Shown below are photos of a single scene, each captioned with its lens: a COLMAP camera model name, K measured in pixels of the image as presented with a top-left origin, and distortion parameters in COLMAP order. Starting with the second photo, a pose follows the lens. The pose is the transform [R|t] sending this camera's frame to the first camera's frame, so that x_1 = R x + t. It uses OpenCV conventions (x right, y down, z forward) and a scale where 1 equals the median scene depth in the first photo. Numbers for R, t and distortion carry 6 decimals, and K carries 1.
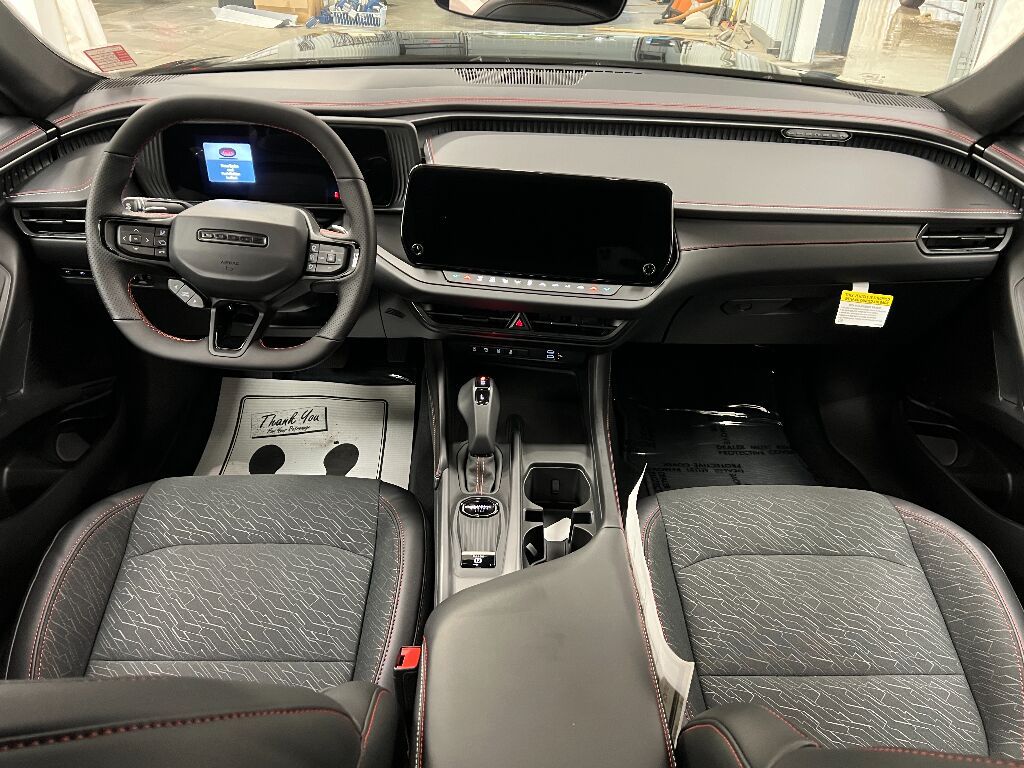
lens RADIAL K [[740.0, 0, 513.3], [0, 740.0, 370.2], [0, 0, 1]] dist [0.072369, -0.085186]
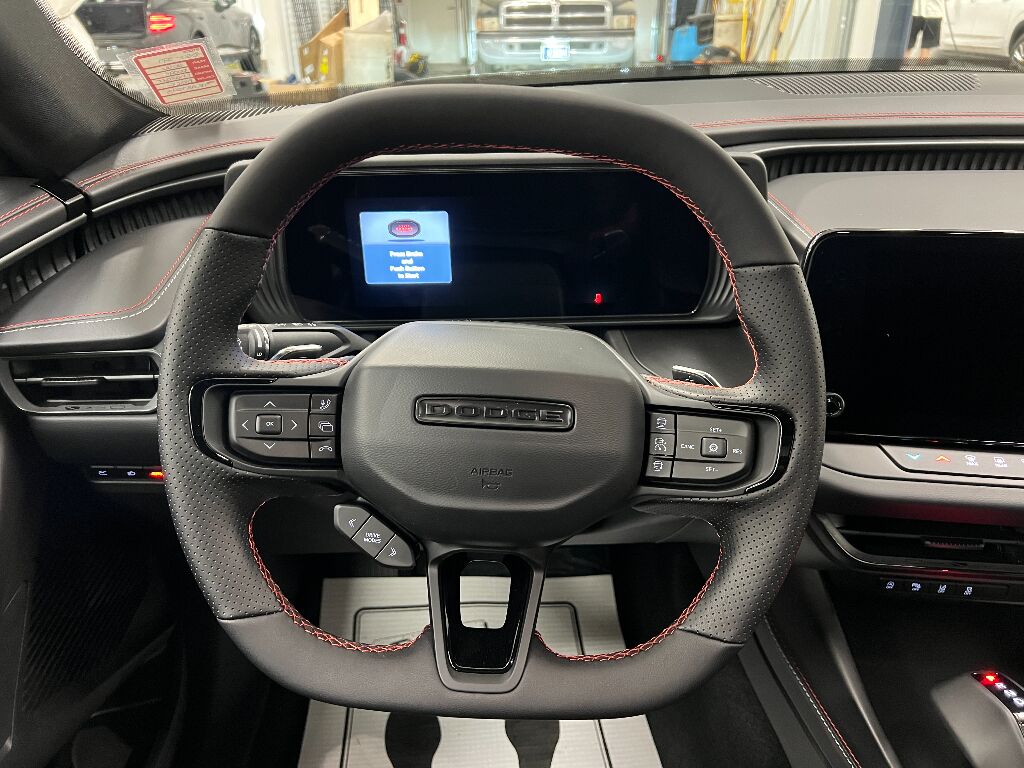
lens RADIAL K [[764.4, 0, 512.0], [0, 764.4, 384.0], [0, 0, 1]] dist [0.076248, -0.093914]
pose [[0.999017, -0.040626, -0.017738, -0.340274], [0.038776, 0.994773, -0.094463, -0.144589], [0.021483, 0.093682, 0.995370, 0.534468]]
